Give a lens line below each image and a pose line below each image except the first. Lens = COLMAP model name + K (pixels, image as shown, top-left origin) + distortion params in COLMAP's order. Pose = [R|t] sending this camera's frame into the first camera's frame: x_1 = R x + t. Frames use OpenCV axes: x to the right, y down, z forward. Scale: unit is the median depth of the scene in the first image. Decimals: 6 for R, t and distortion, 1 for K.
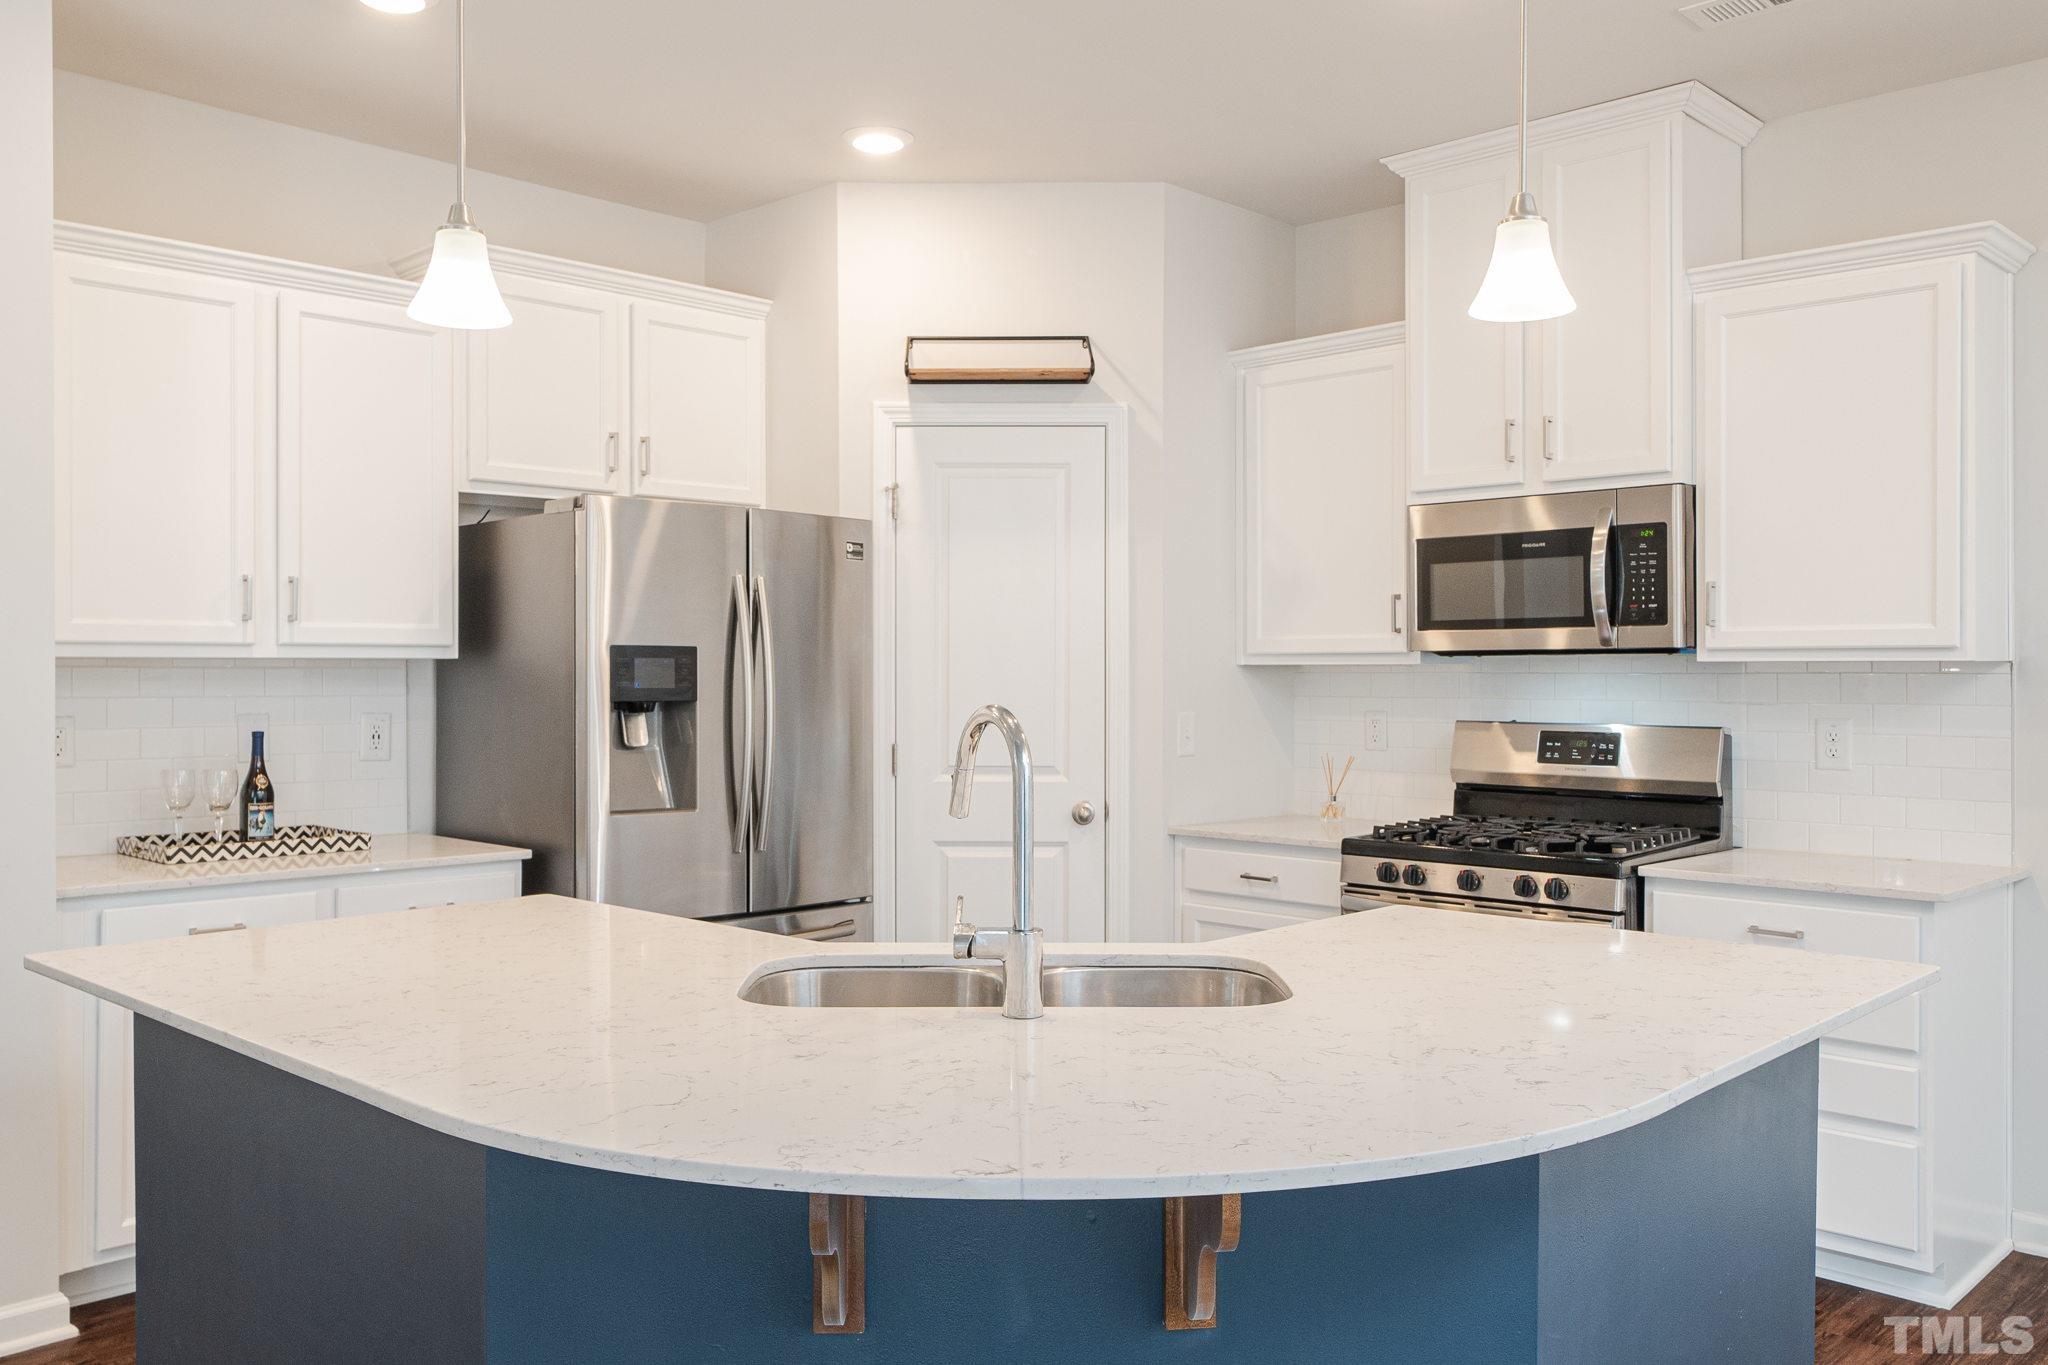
lens RADIAL K [[1636.0, 0, 1080.7], [0, 1636.0, 681.1], [0, 0, 1]] dist [0.005465, 0.006175]
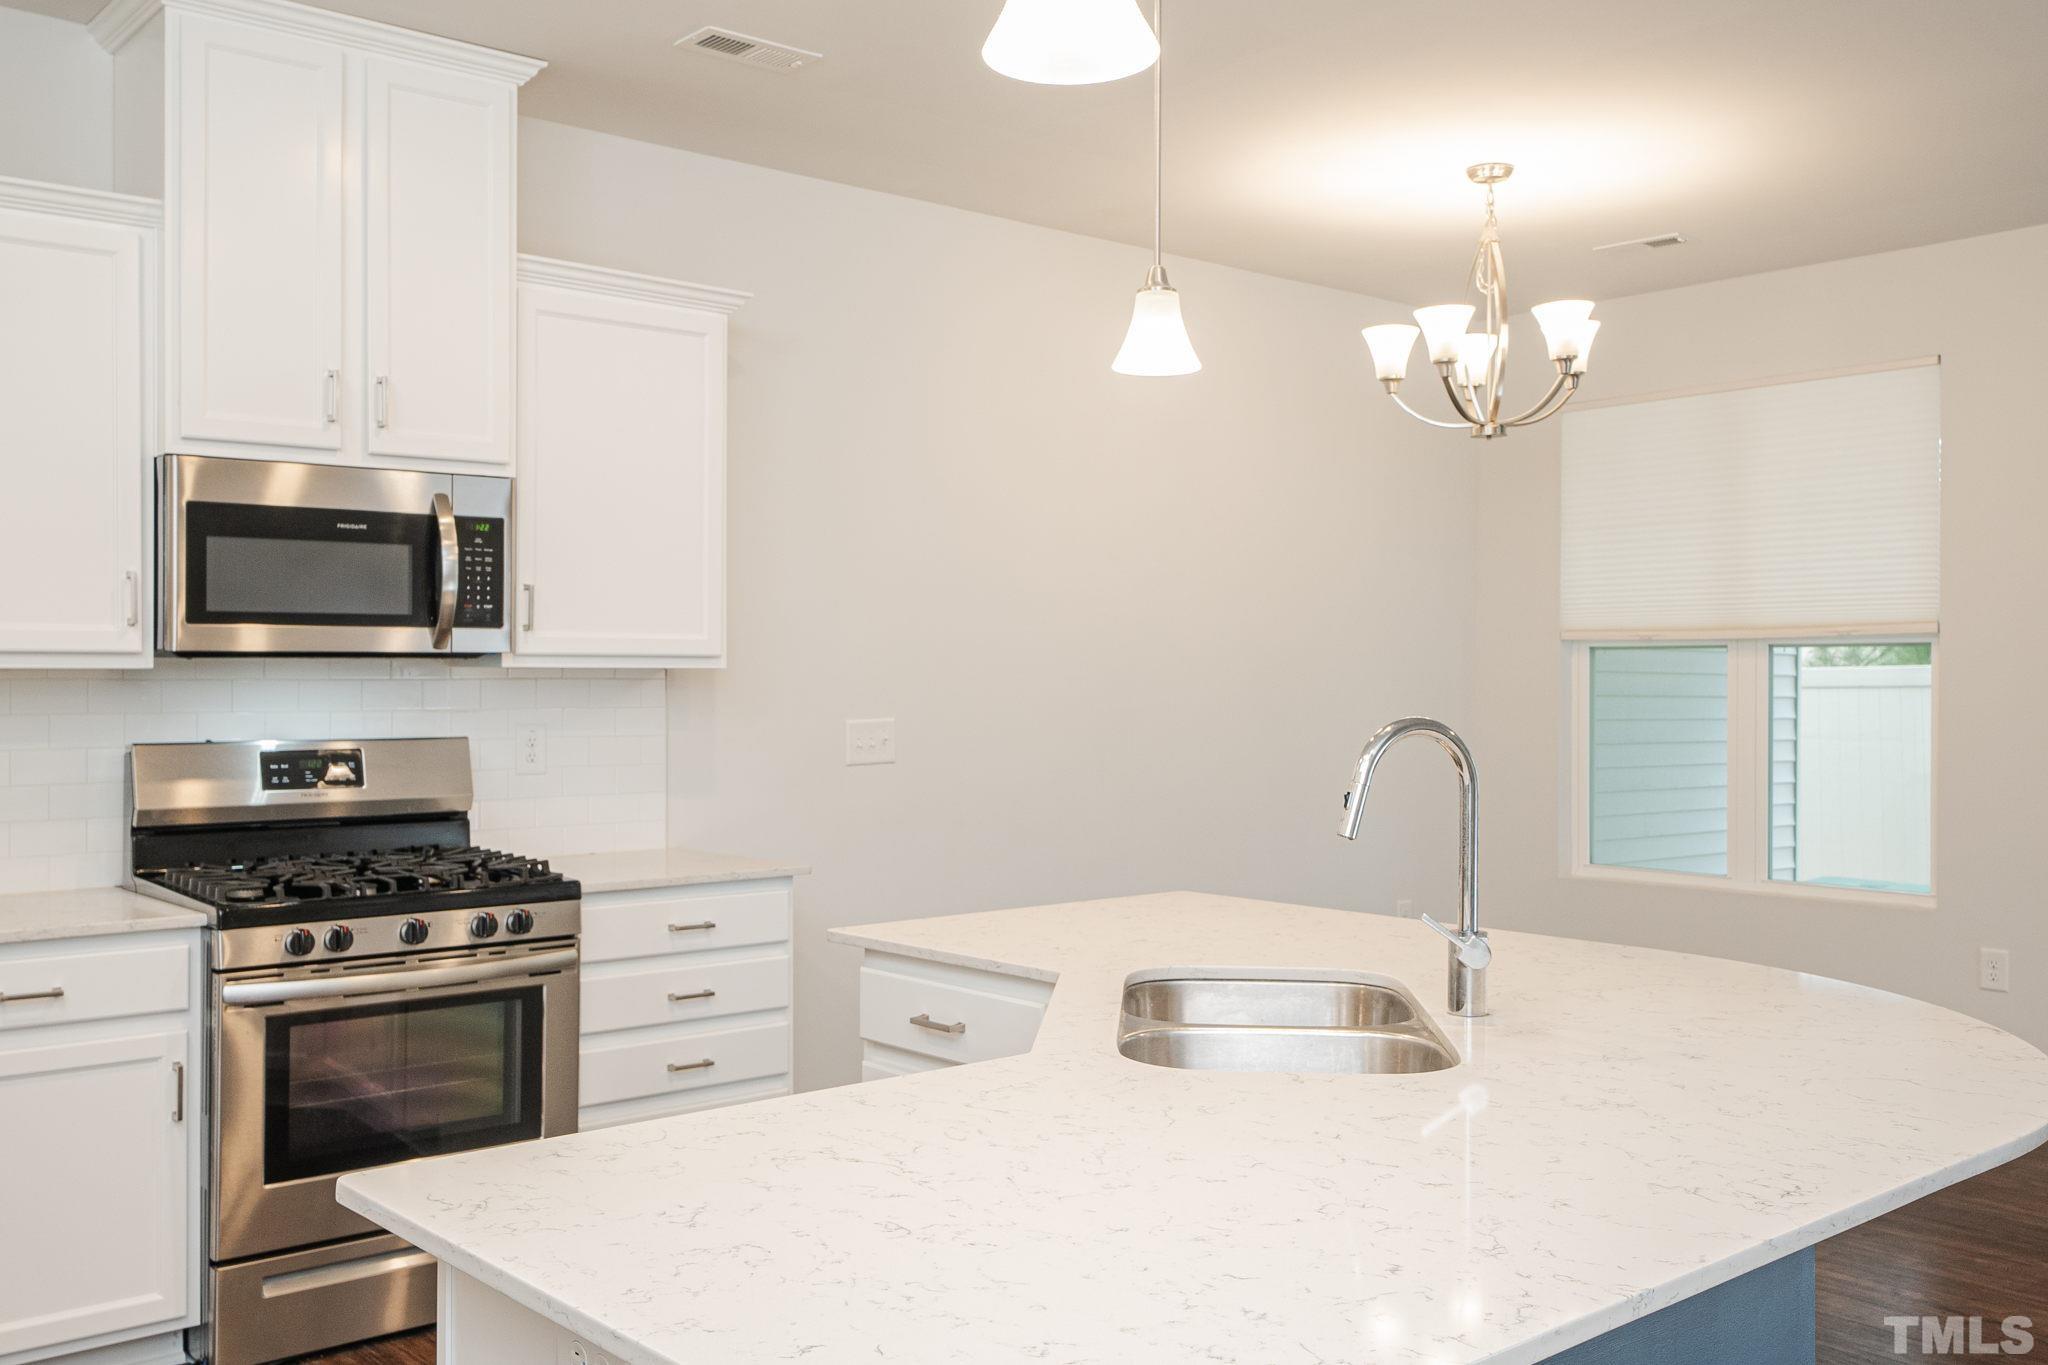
lens RADIAL K [[1894.3, 0, 902.2], [0, 1894.3, 681.0], [0, 0, 1]] dist [0.003196, 0.001150]
pose [[0.124655, -0.002697, 0.992196, -0.676660], [0.005525, 0.999983, 0.002024, -0.004968], [-0.992185, 0.005230, 0.124668, 0.631698]]
